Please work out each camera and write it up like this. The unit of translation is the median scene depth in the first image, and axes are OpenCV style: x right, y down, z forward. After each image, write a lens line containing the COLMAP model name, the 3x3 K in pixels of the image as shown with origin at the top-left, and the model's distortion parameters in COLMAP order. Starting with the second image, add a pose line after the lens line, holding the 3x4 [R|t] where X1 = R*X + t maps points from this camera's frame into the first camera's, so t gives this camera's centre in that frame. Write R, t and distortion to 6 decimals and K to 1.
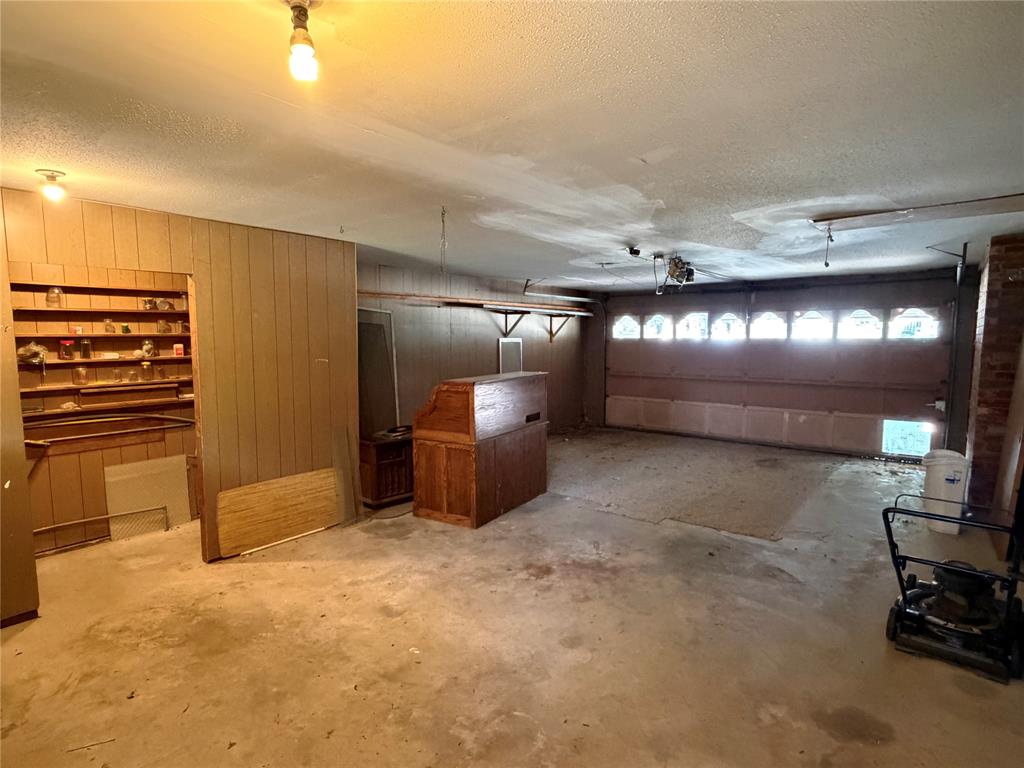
lens RADIAL K [[537.9, 0, 512.0], [0, 537.9, 384.0], [0, 0, 1]] dist [-0.003171, -0.001538]
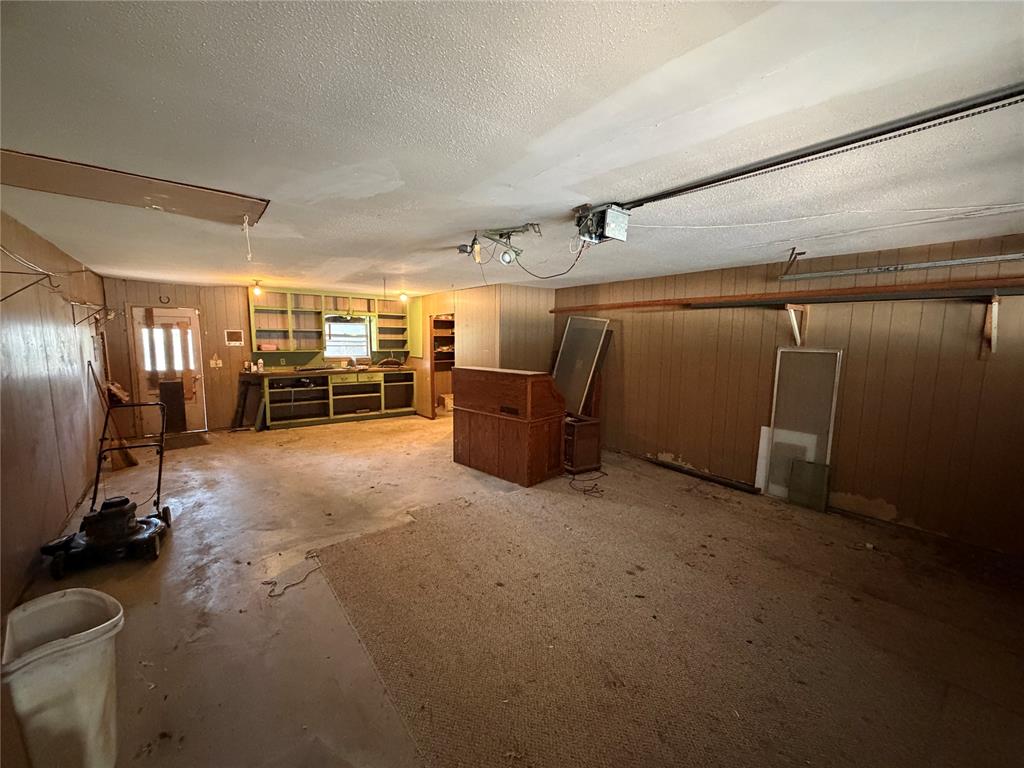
lens RADIAL K [[400.2, 0, 512.0], [0, 400.2, 384.0], [0, 0, 1]] dist [-0.000397, -0.000007]
pose [[-0.199258, 0.111554, -0.973577, 0.926189], [-0.103327, 0.985570, 0.134075, -0.116117], [0.974485, 0.127312, -0.184856, 1.244767]]
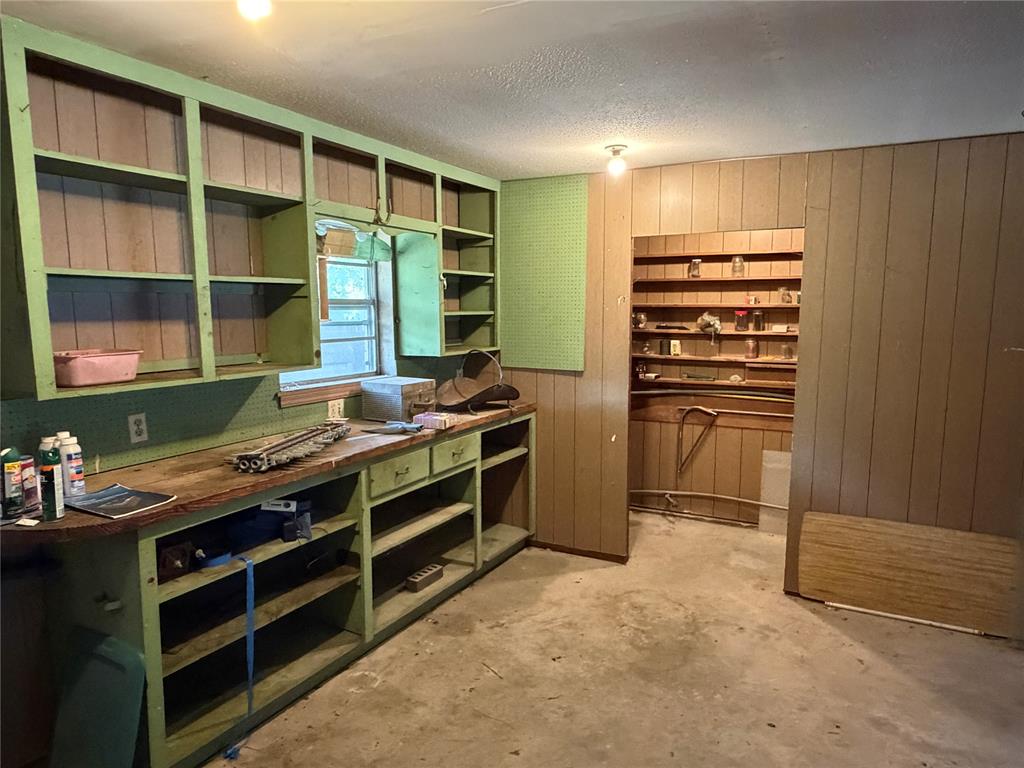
lens RADIAL K [[654.4, 0, 512.0], [0, 654.4, 384.0], [0, 0, 1]] dist [-0.001191, 0.001326]
pose [[0.193975, 0.118645, -0.973806, 0.253151], [-0.093462, 0.990379, 0.102047, -0.033322], [0.976544, 0.071219, 0.203197, 0.373517]]
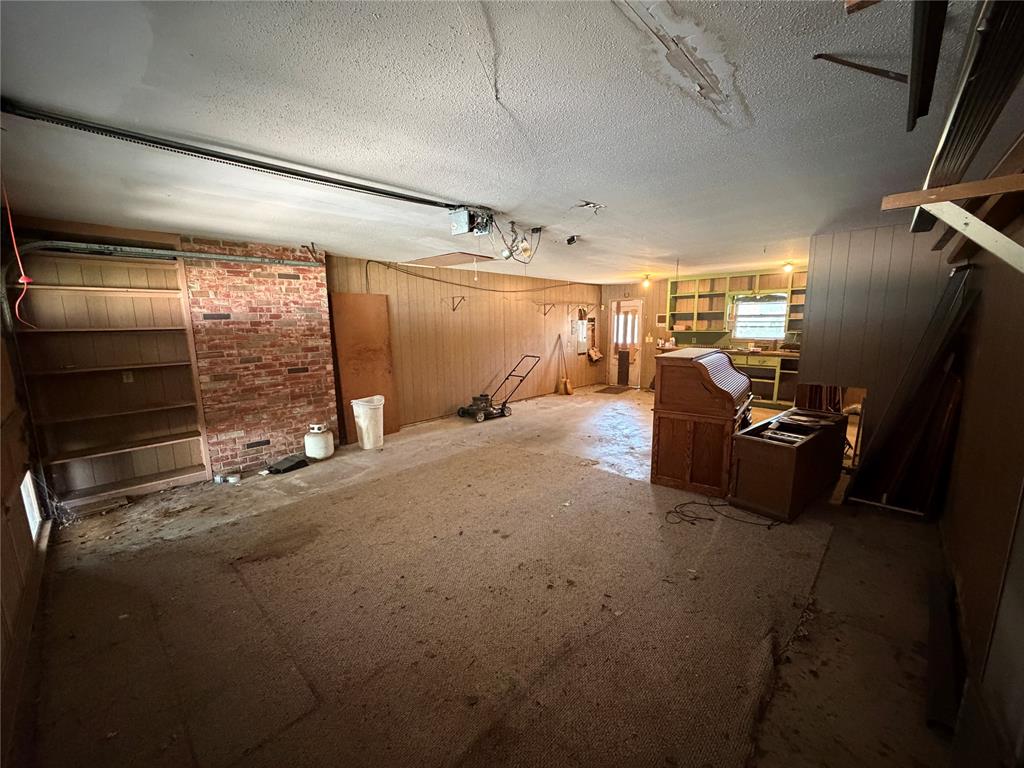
lens RADIAL K [[400.2, 0, 512.0], [0, 400.2, 384.0], [0, 0, 1]] dist [-0.000397, -0.000007]
pose [[-0.999155, 0.007019, 0.040509, 0.380246], [0.016790, 0.969069, 0.246218, -0.160306], [-0.037528, 0.246690, -0.968367, 1.814432]]
